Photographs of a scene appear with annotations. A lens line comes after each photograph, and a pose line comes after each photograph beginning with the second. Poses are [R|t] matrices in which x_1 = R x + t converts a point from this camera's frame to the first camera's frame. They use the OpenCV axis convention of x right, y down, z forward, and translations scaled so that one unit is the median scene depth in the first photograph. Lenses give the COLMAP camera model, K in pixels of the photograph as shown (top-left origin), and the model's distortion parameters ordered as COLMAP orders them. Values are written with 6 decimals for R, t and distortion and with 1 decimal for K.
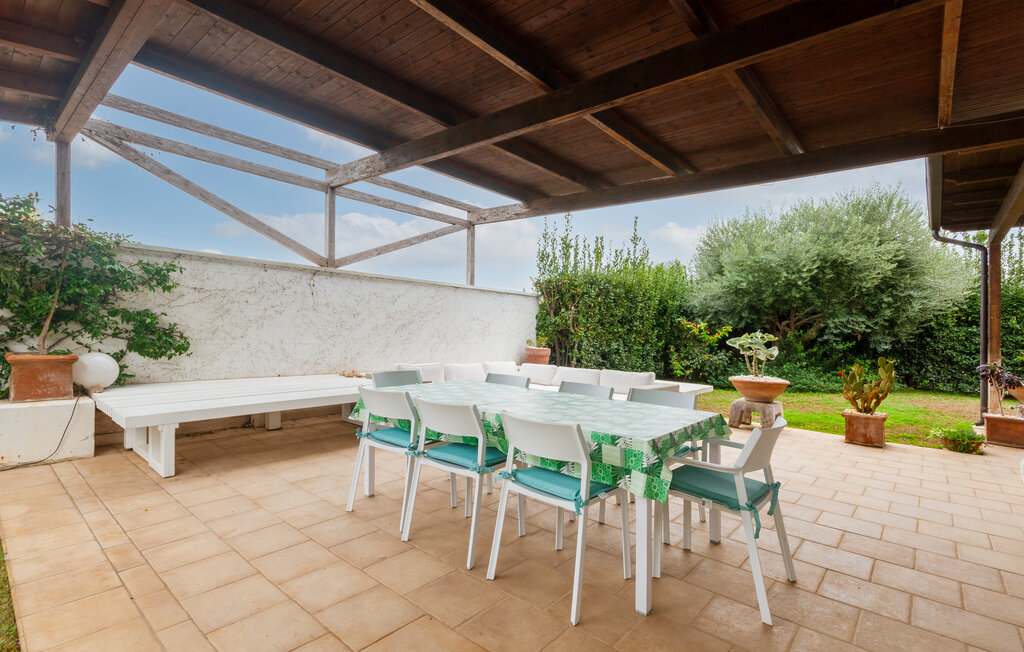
lens RADIAL K [[484.4, 0, 514.5], [0, 484.4, 322.7], [0, 0, 1]] dist [-0.001355, -0.000172]
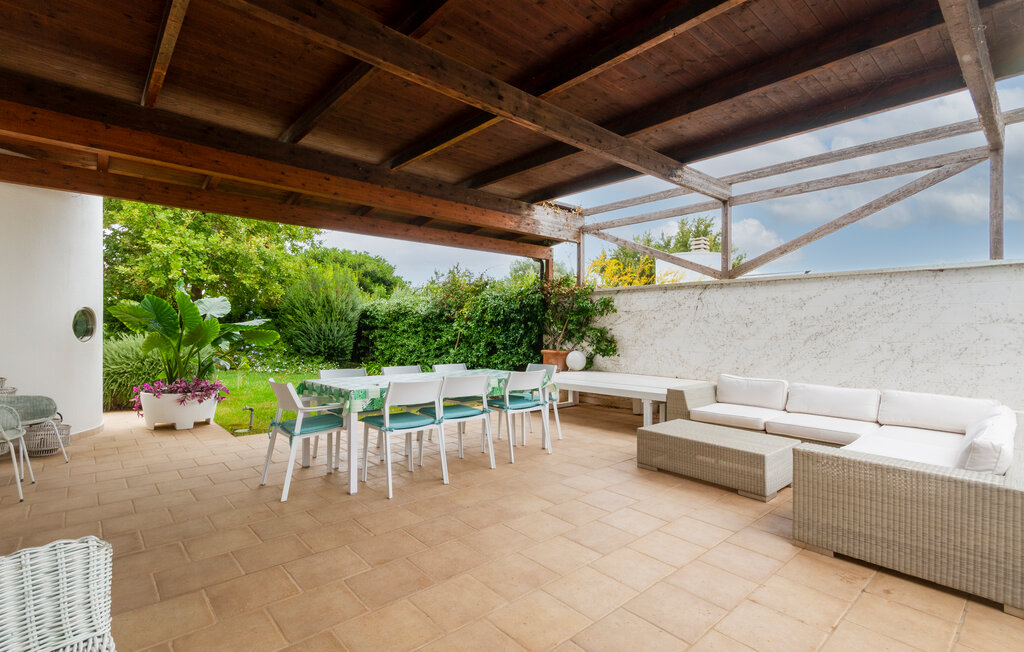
lens RADIAL K [[484.4, 0, 514.8], [0, 484.4, 333.1], [0, 0, 1]] dist [-0.001355, -0.000172]
pose [[-0.132263, -0.025961, -0.990875, 0.717526], [-0.000733, 0.999659, -0.026093, 0.029041], [0.991214, -0.002725, -0.132237, 0.717907]]
